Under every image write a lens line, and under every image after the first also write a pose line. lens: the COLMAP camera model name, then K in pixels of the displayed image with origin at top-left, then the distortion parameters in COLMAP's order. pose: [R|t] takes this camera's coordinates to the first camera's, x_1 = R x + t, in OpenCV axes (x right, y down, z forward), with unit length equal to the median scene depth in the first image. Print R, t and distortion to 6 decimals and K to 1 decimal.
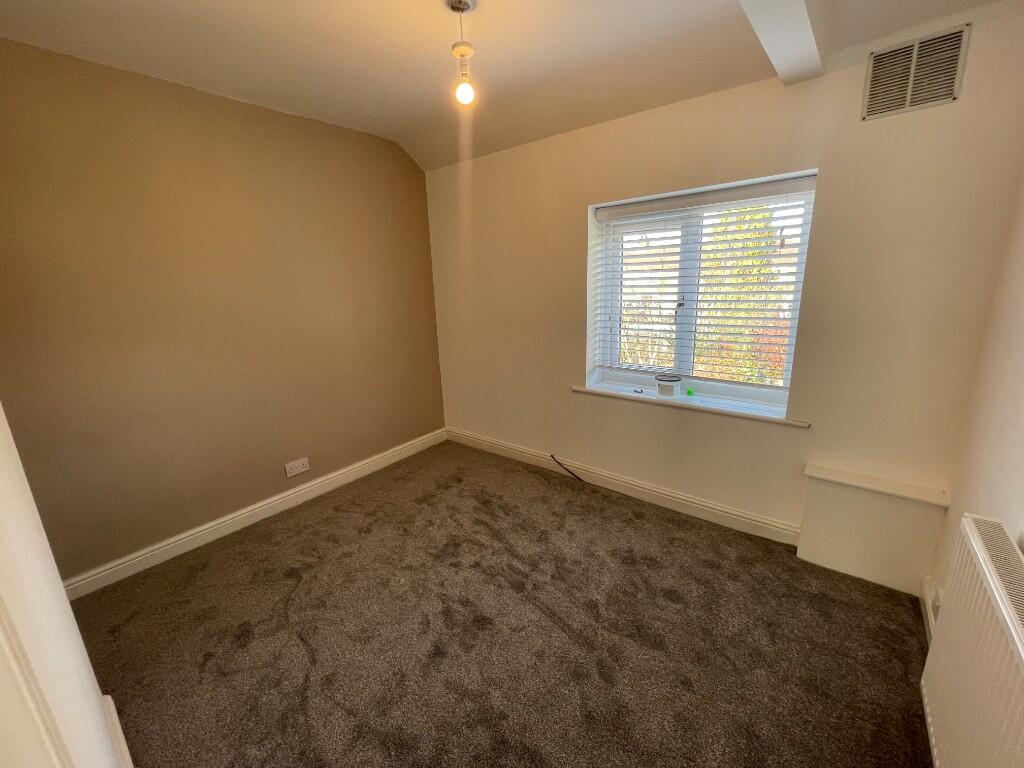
lens RADIAL K [[411.8, 0, 510.1], [0, 411.8, 380.8], [0, 0, 1]] dist [-0.001157, -0.000716]
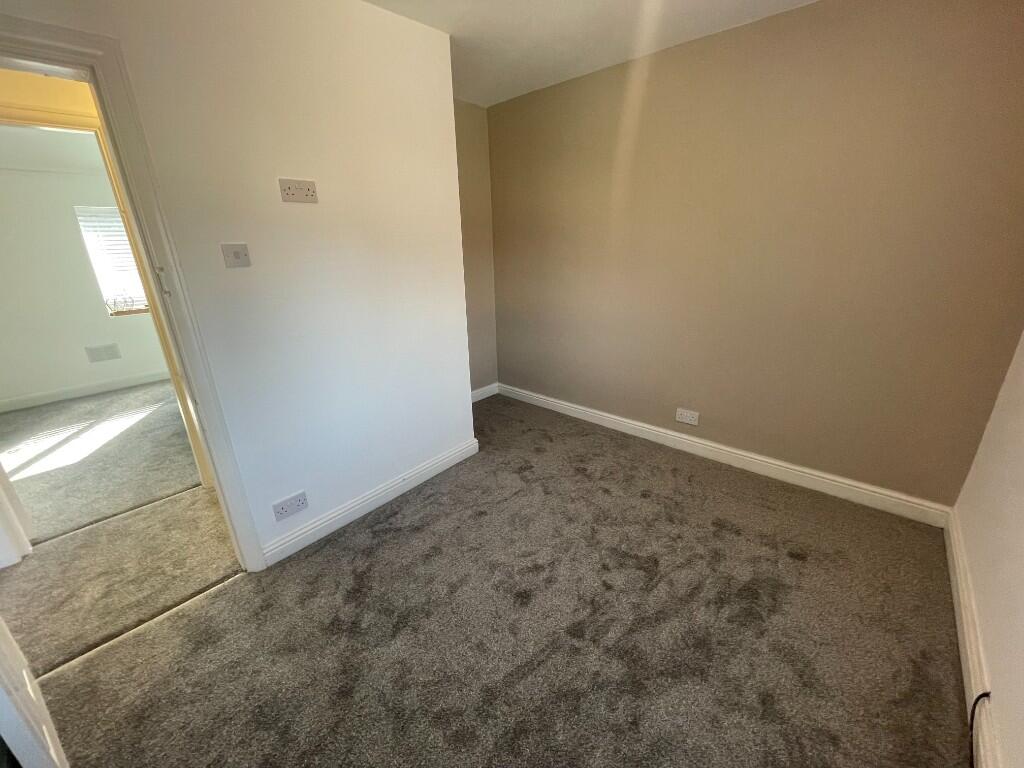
lens RADIAL K [[411.8, 0, 510.1], [0, 411.8, 380.8], [0, 0, 1]] dist [-0.001157, -0.000716]
pose [[-0.051063, 0.366224, -0.929125, 0.472160], [-0.210183, 0.905561, 0.368488, -0.173065], [0.976328, 0.214102, 0.030733, 0.583804]]
